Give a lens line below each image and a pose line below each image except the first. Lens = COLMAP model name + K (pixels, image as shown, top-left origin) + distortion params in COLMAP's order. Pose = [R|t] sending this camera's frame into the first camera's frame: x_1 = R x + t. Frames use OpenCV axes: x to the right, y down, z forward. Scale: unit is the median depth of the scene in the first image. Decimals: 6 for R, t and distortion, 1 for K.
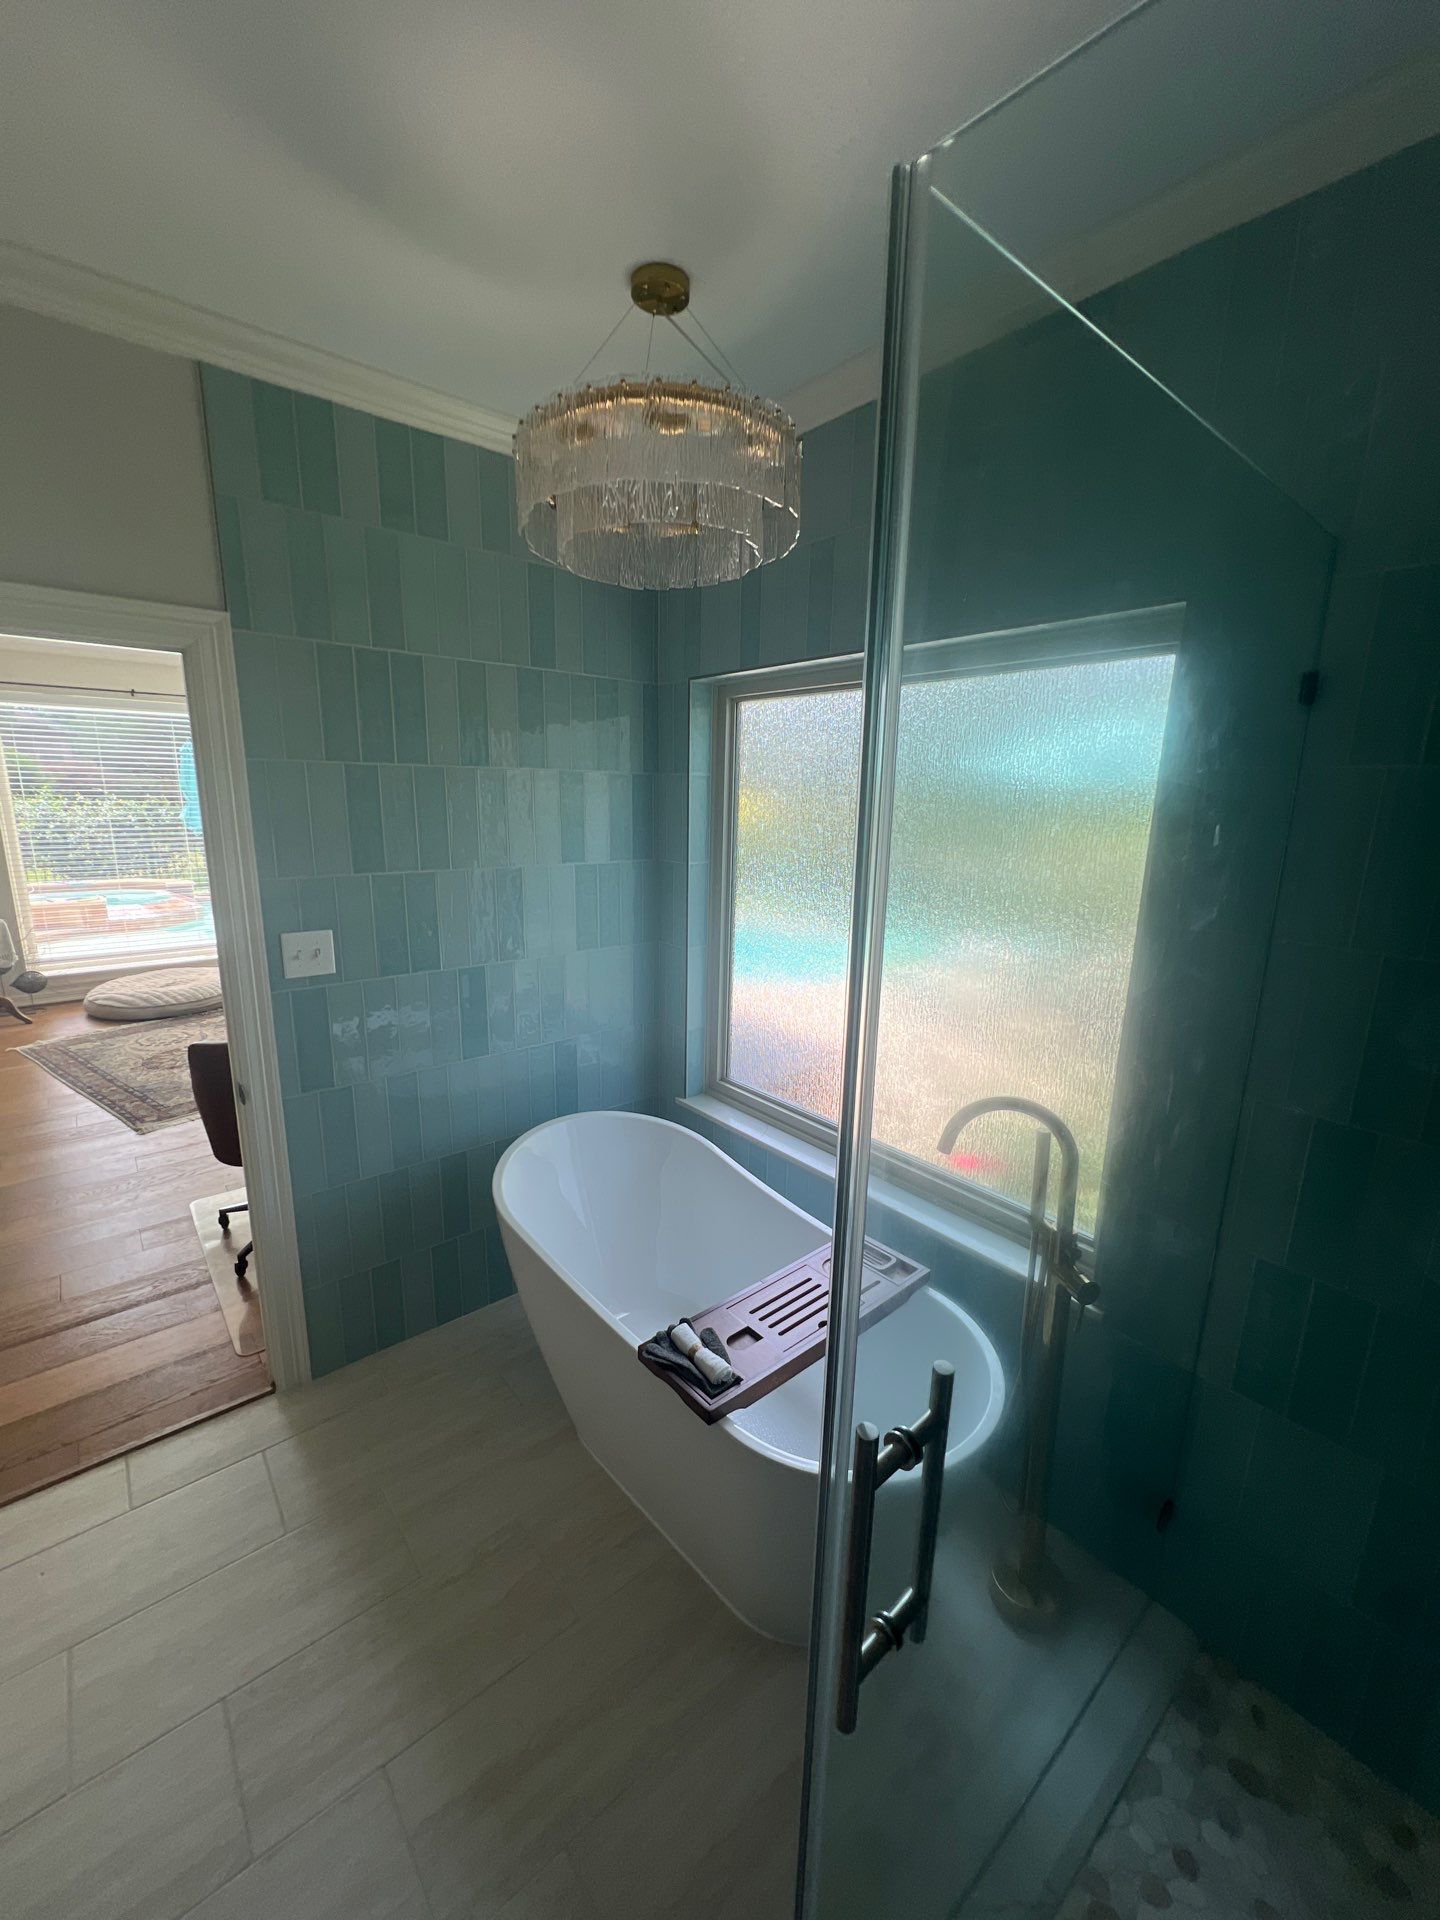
lens RADIAL K [[771.9, 0, 724.8], [0, 771.9, 958.5], [0, 0, 1]] dist [-0.005001, 0.001409]
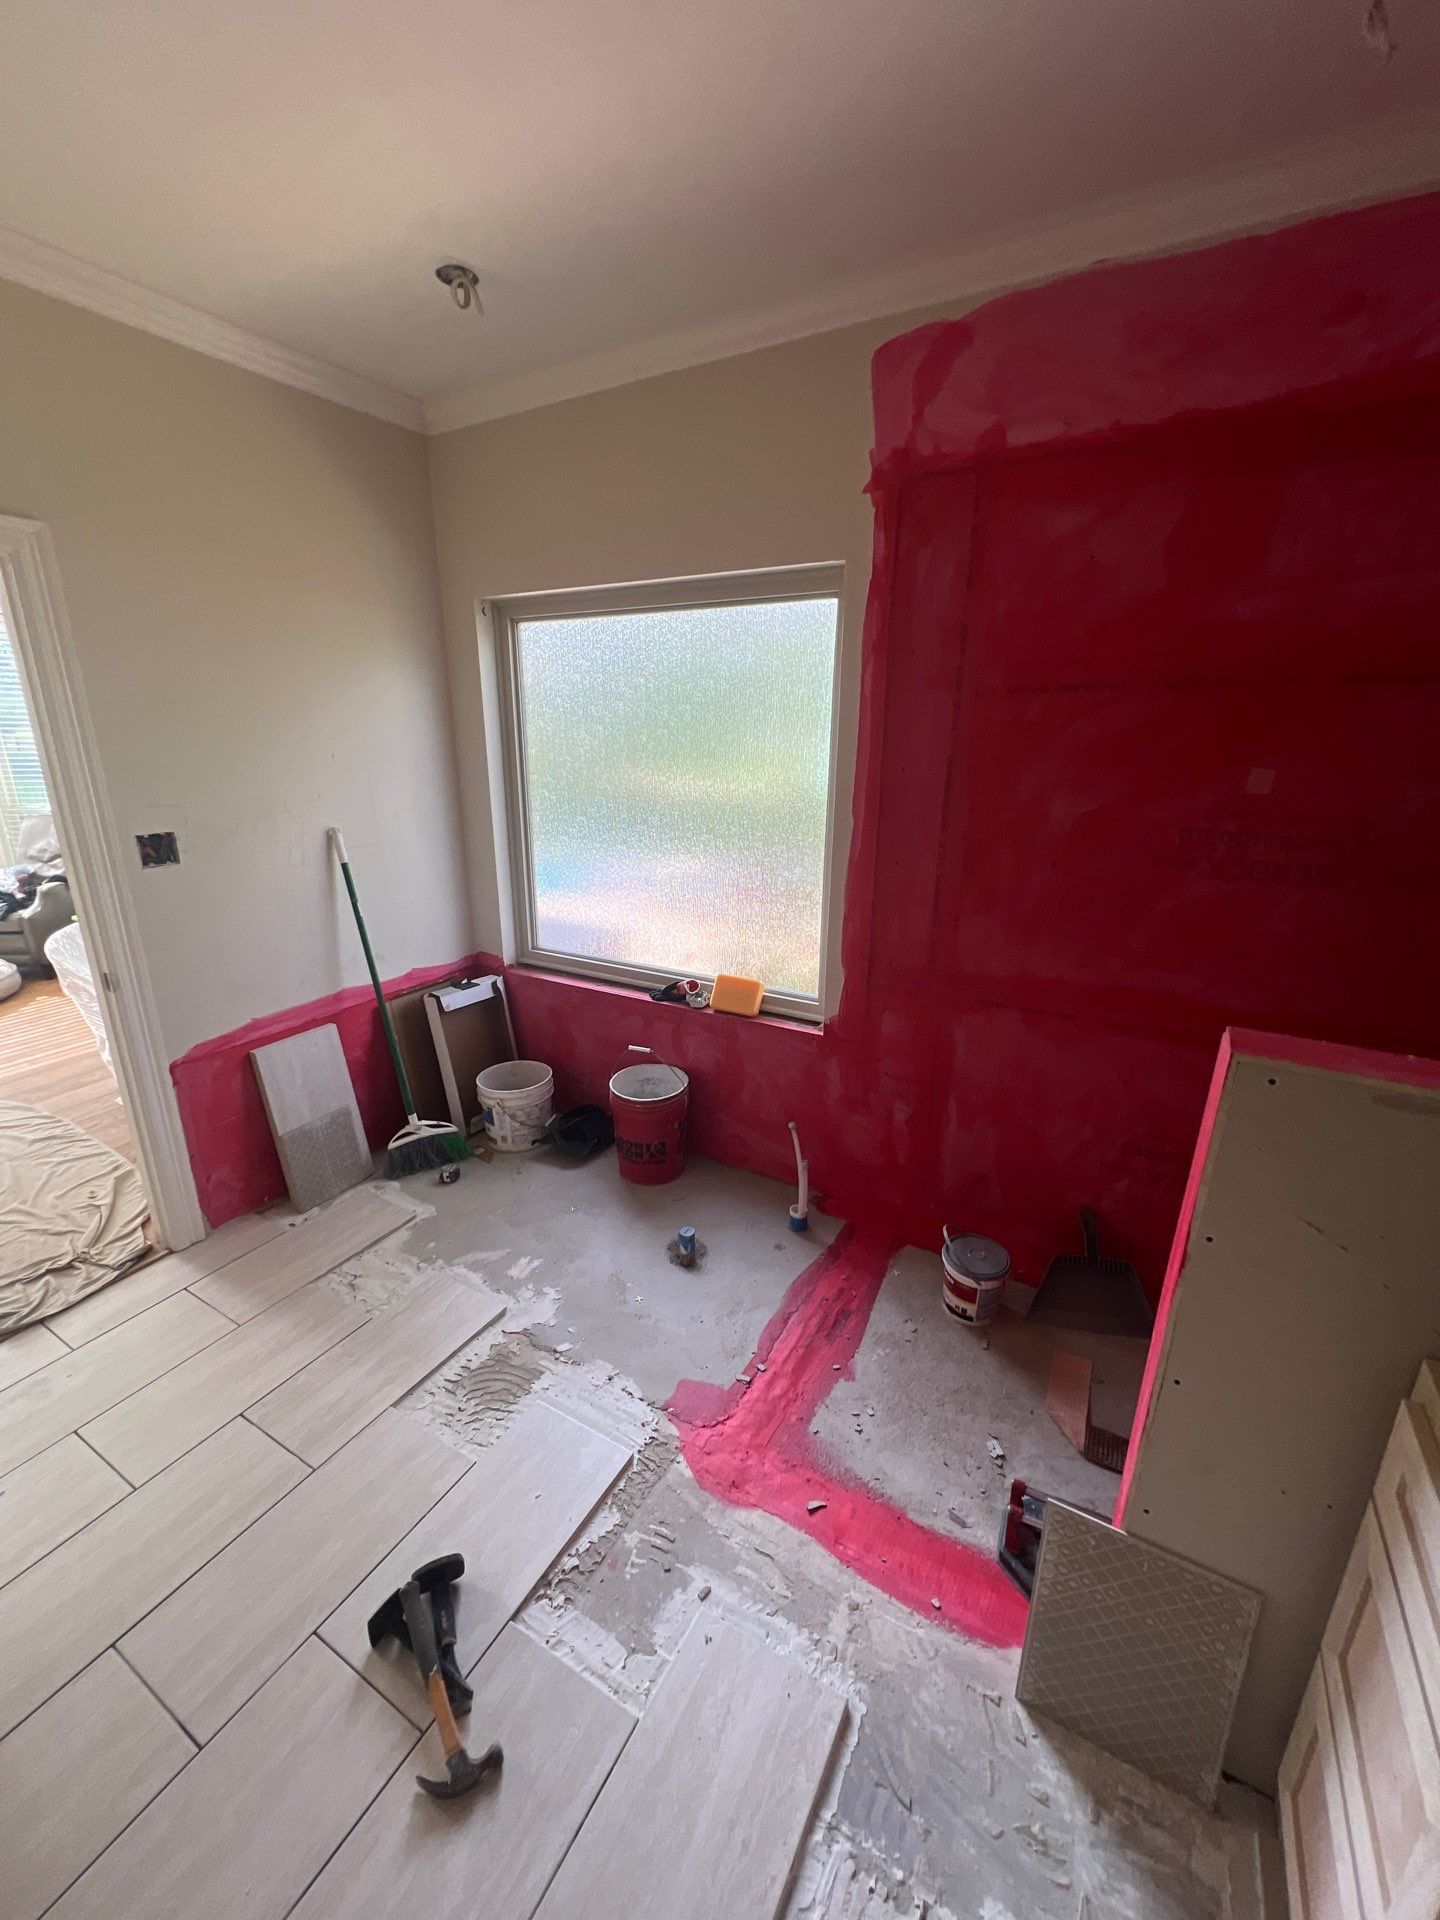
lens RADIAL K [[771.9, 0, 722.4], [0, 771.9, 962.7], [0, 0, 1]] dist [-0.005001, 0.001409]
pose [[0.936835, -0.116639, 0.329752, -0.173119], [0.087375, 0.990912, 0.102268, 0.112796], [-0.338683, -0.066996, 0.938512, -0.311705]]
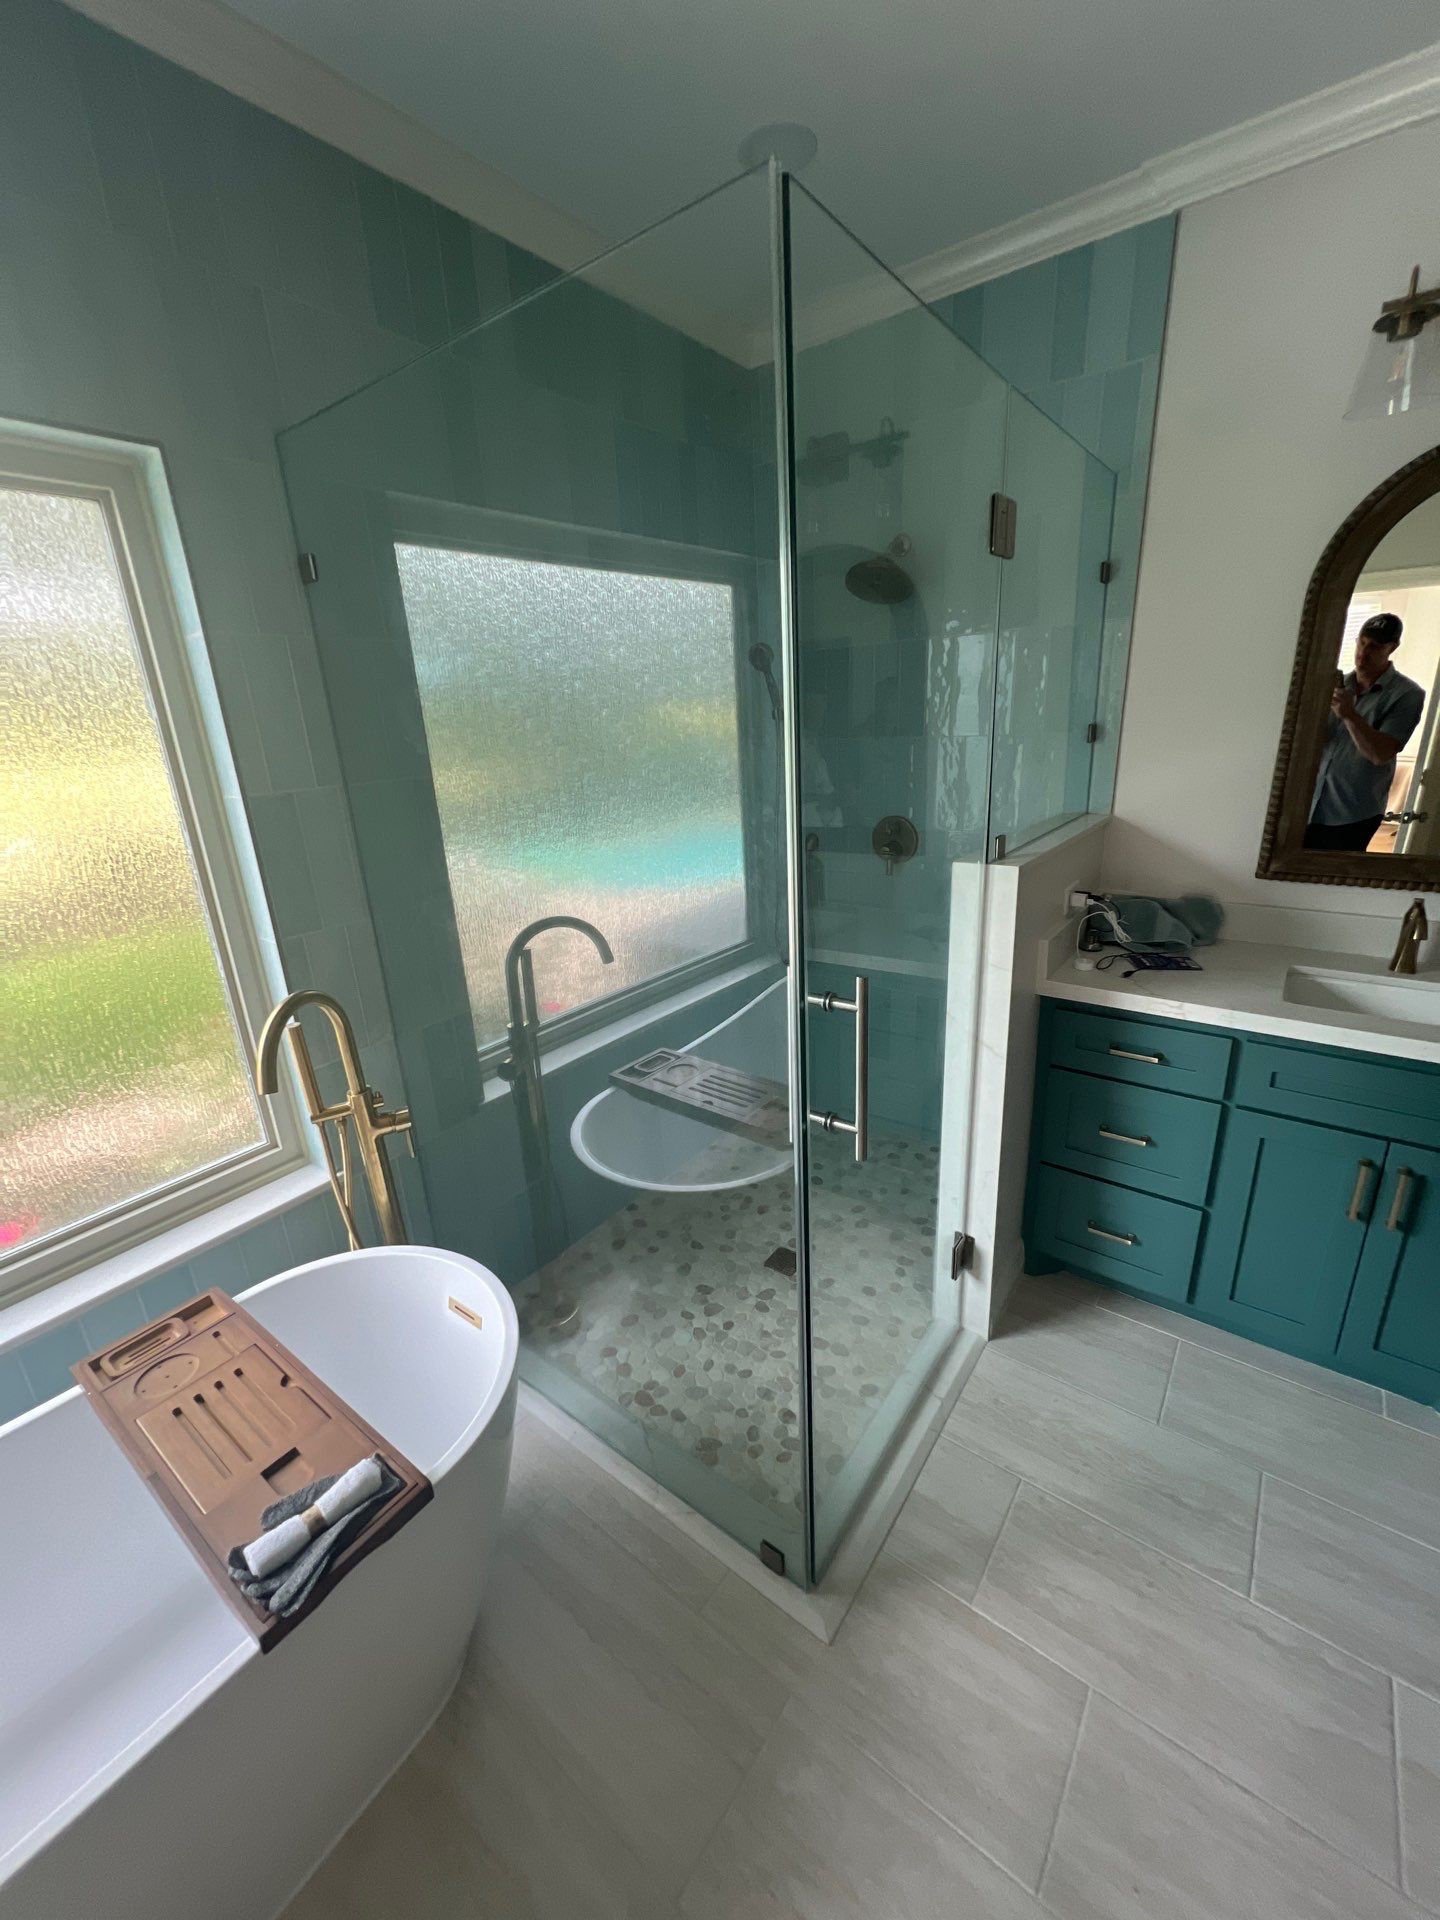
lens RADIAL K [[771.9, 0, 721.2], [0, 771.9, 953.5], [0, 0, 1]] dist [-0.005001, 0.001409]
pose [[-0.225028, -0.309183, 0.923996, -0.430167], [0.252020, 0.897577, 0.361719, -0.053003], [-0.941195, 0.314262, -0.124060, 0.458403]]
